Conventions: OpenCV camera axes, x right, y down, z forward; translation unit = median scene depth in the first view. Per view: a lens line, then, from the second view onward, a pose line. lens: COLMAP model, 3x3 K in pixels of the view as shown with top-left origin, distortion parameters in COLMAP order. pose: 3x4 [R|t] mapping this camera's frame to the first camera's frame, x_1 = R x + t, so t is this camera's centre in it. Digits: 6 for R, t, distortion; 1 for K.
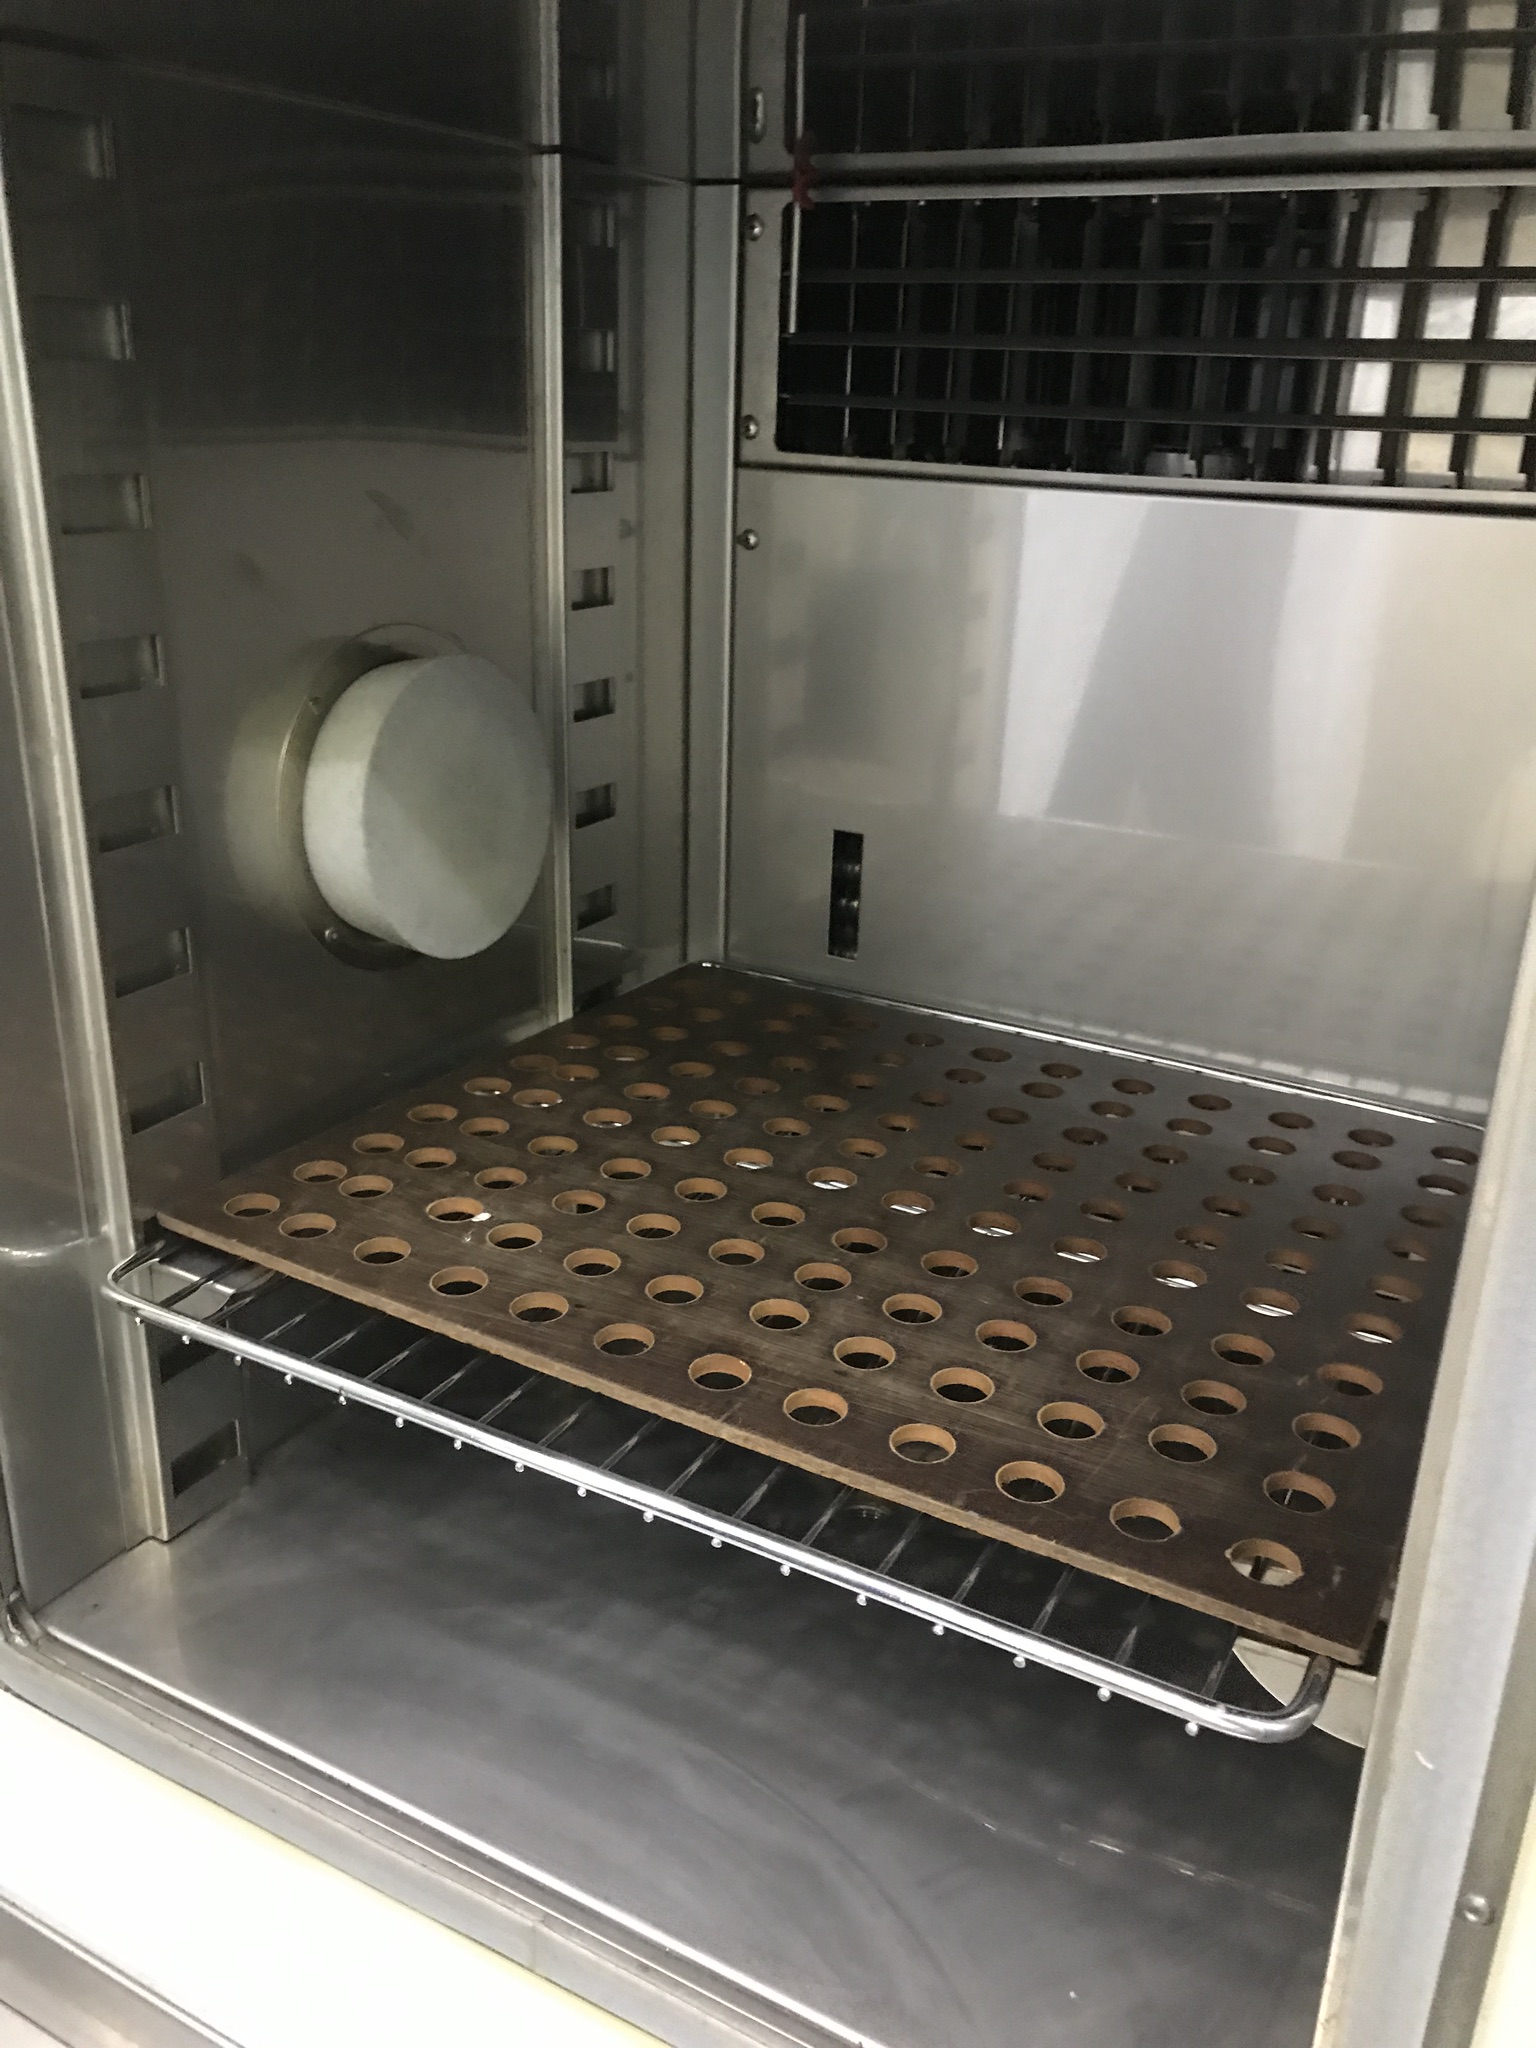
lens RADIAL K [[1712.7, 0, 763.8], [0, 1712.7, 1078.4], [0, 0, 1]] dist [-0.040956, 0.118768]
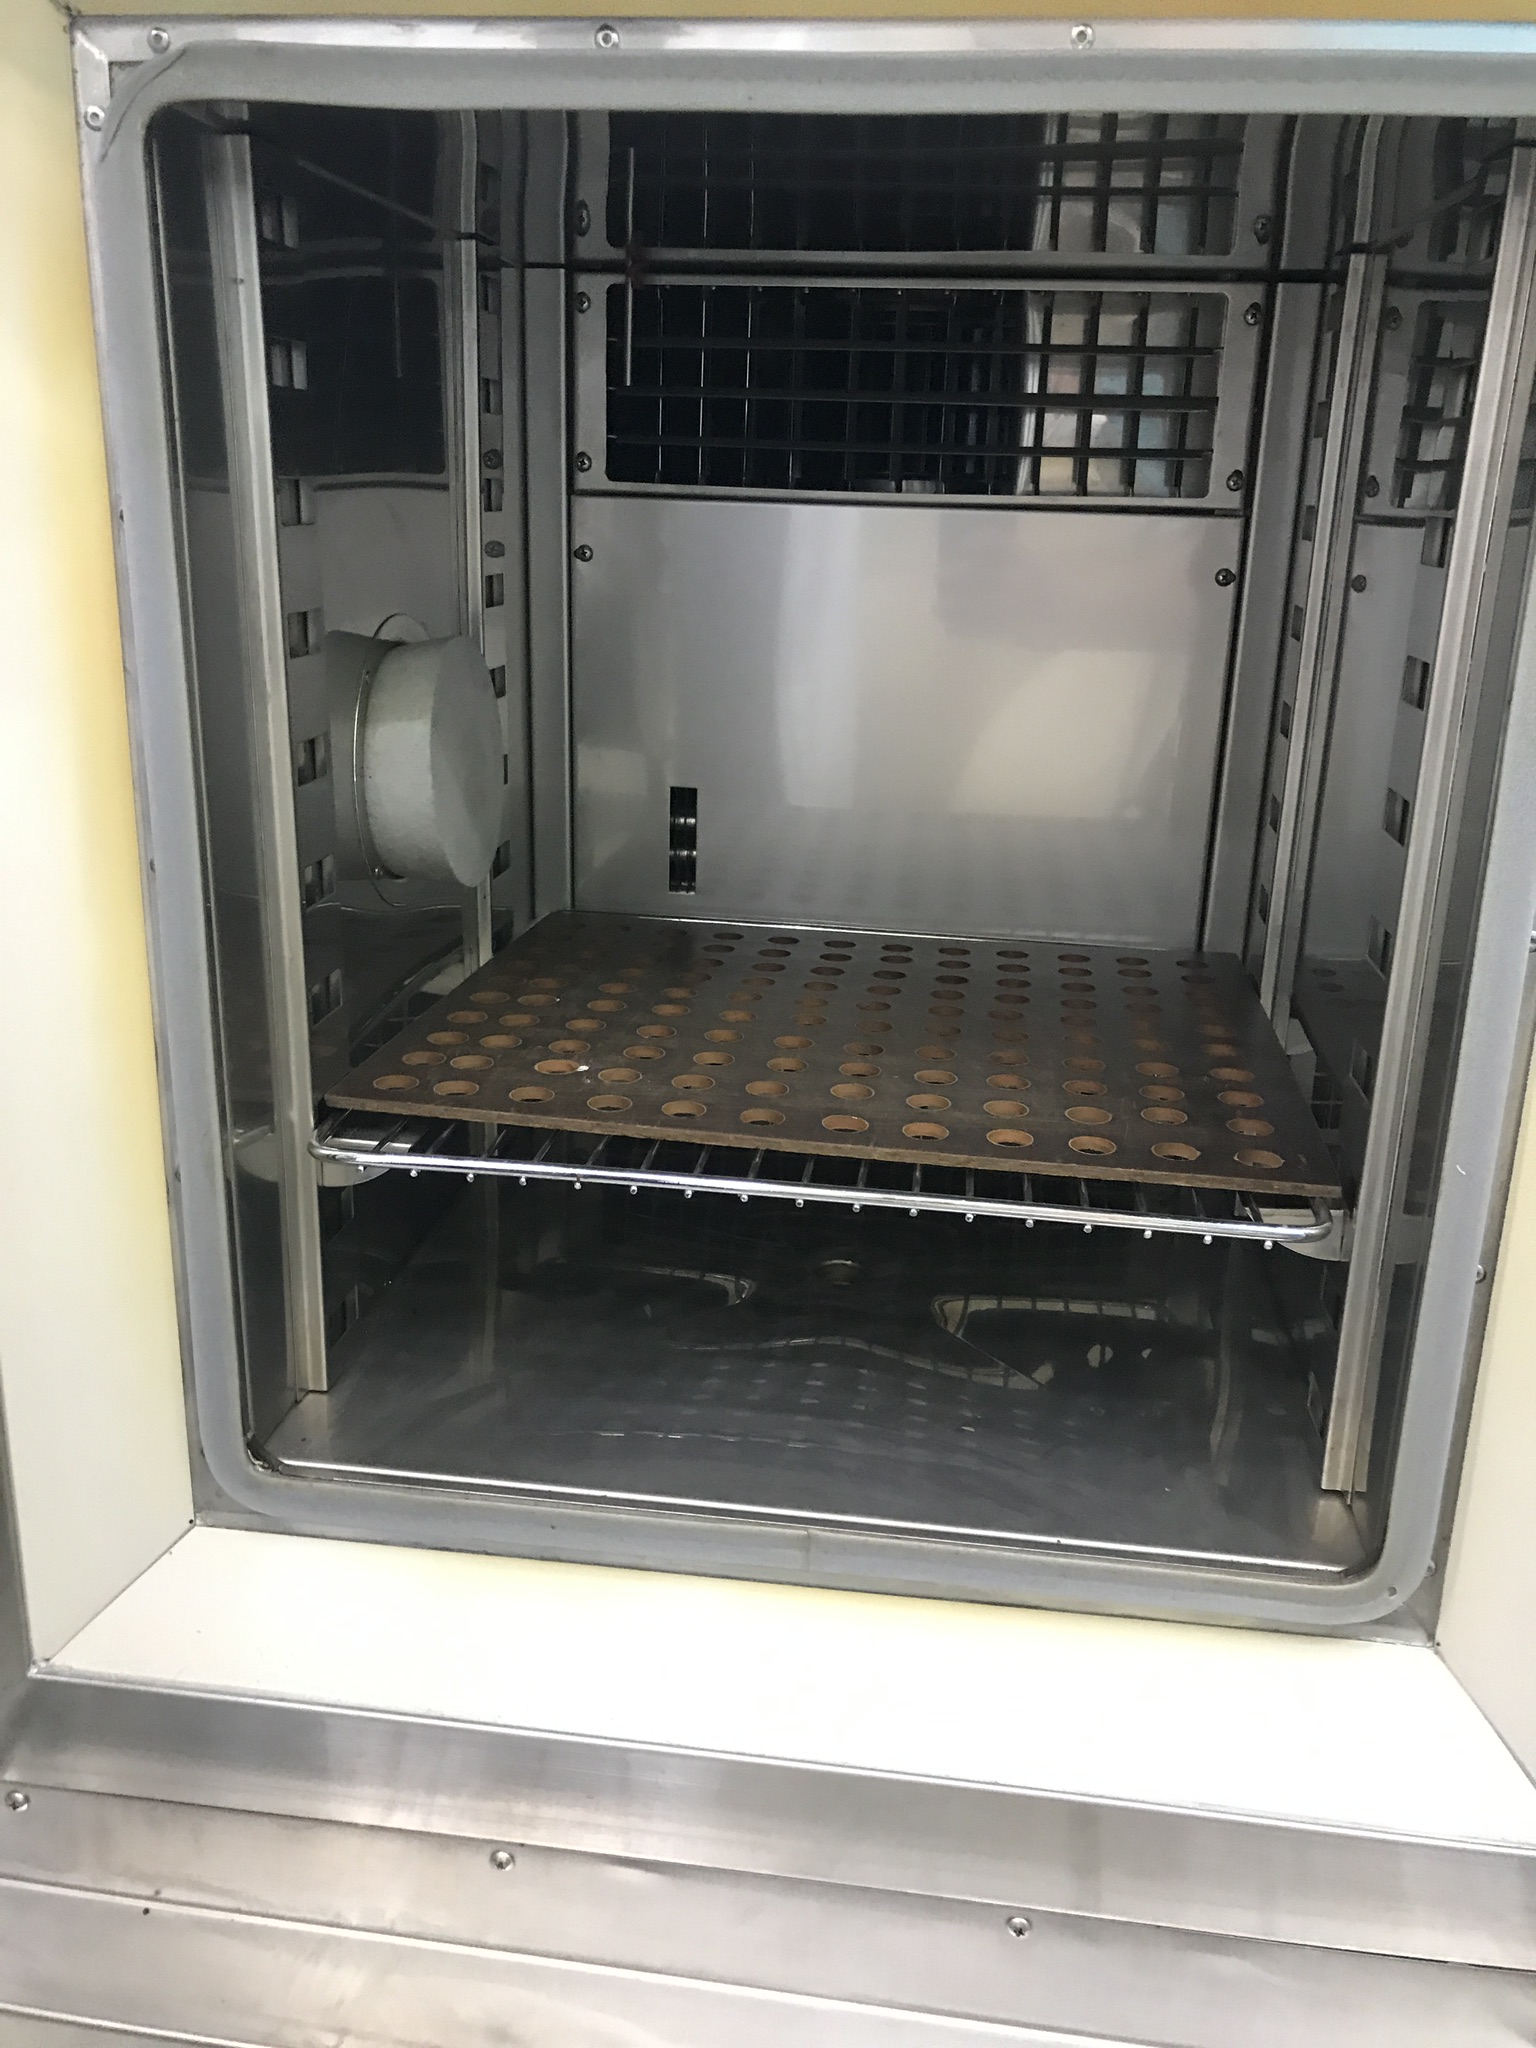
lens RADIAL K [[1713.8, 0, 756.7], [0, 1713.8, 1088.8], [0, 0, 1]] dist [0.007370, 0.000767]
pose [[0.932234, -0.126471, 0.339036, -0.408578], [0.140407, 0.989952, -0.016789, 0.116248], [-0.333506, 0.063254, 0.940624, -0.197139]]
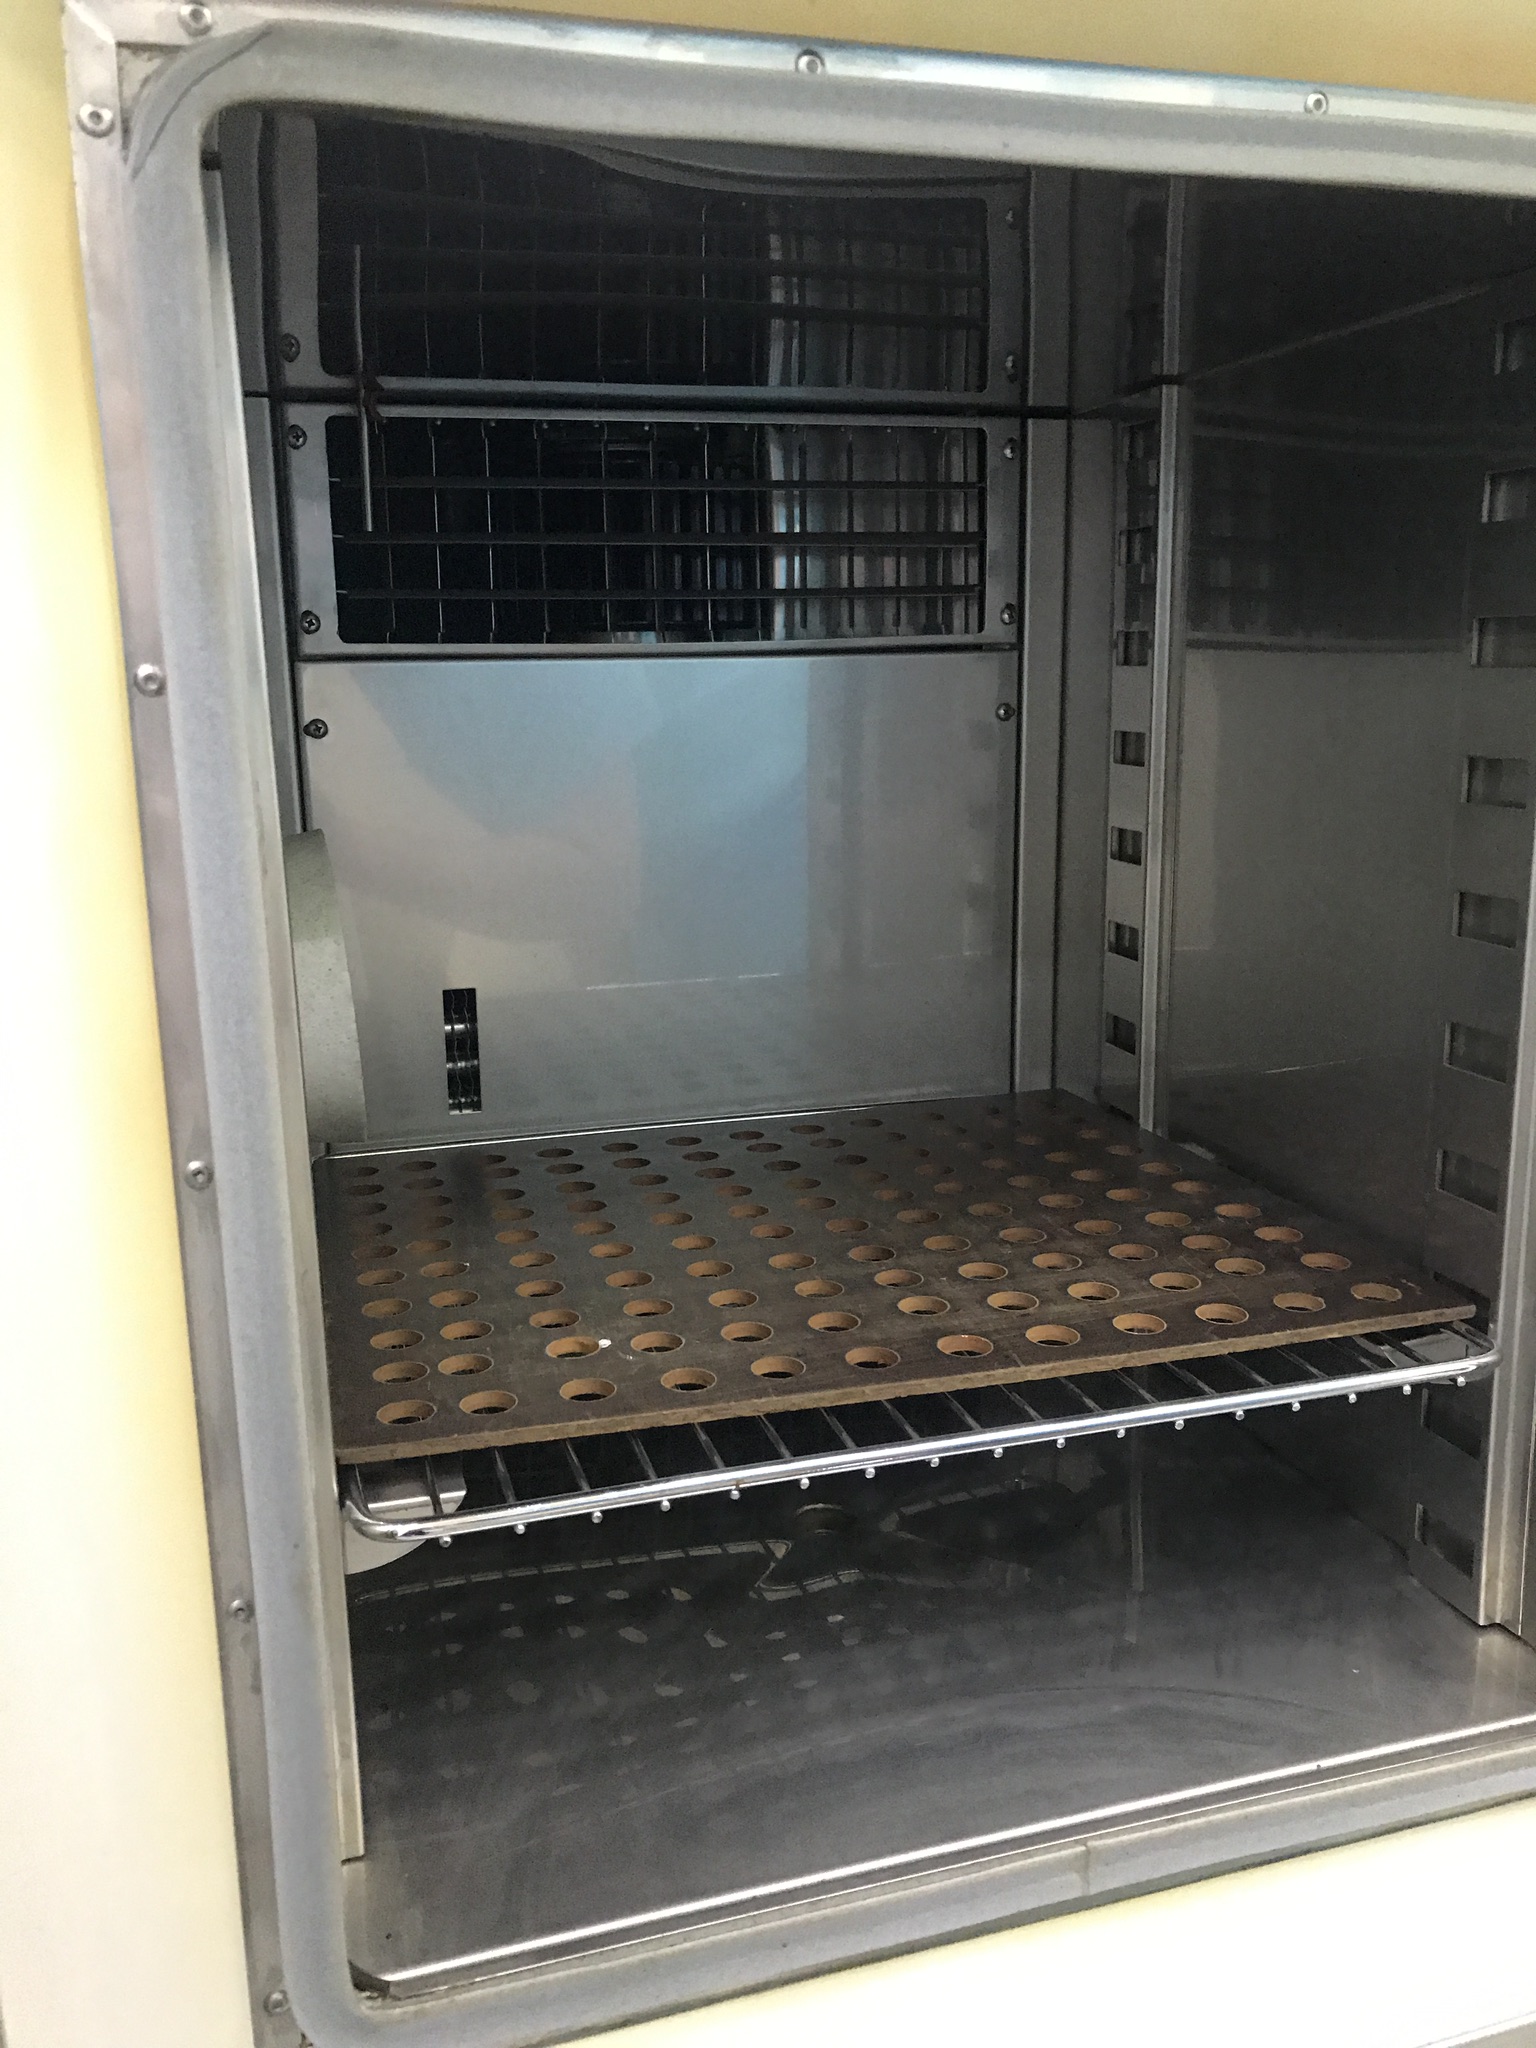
lens RADIAL K [[1713.8, 0, 756.7], [0, 1713.8, 1088.8], [0, 0, 1]] dist [0.007370, 0.000767]
pose [[0.696092, -0.217150, 0.684326, -0.653855], [0.313065, 0.949577, -0.017129, -0.013369], [-0.646101, 0.226162, 0.728975, 0.150130]]
